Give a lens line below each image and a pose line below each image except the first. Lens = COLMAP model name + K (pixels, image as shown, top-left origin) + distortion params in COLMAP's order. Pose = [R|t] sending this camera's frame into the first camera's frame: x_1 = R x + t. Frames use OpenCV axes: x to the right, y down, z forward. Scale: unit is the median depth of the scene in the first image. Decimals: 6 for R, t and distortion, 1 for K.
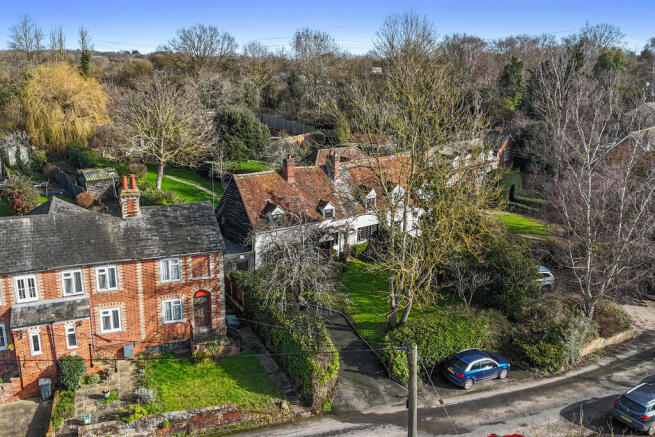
lens RADIAL K [[560.8, 0, 328.4], [0, 560.8, 219.1], [0, 0, 1]] dist [0.090115, -0.092656]
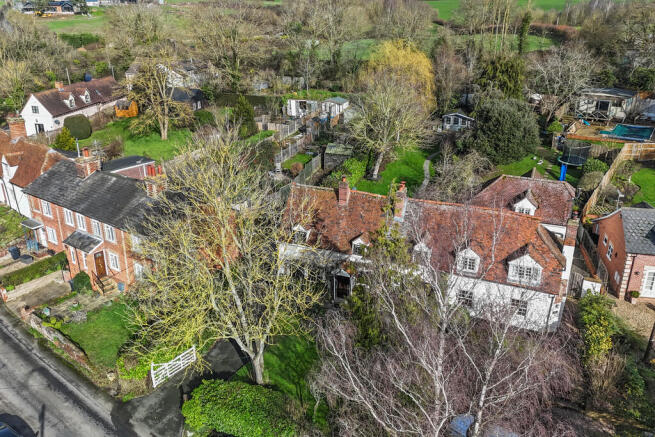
lens RADIAL K [[560.8, 0, 328.2], [0, 560.8, 216.4], [0, 0, 1]] dist [0.090115, -0.092656]
pose [[0.508600, 0.310653, -0.803007, 0.840963], [-0.217973, 0.948717, 0.228965, -0.314255], [0.832955, 0.058582, 0.550231, 0.539138]]
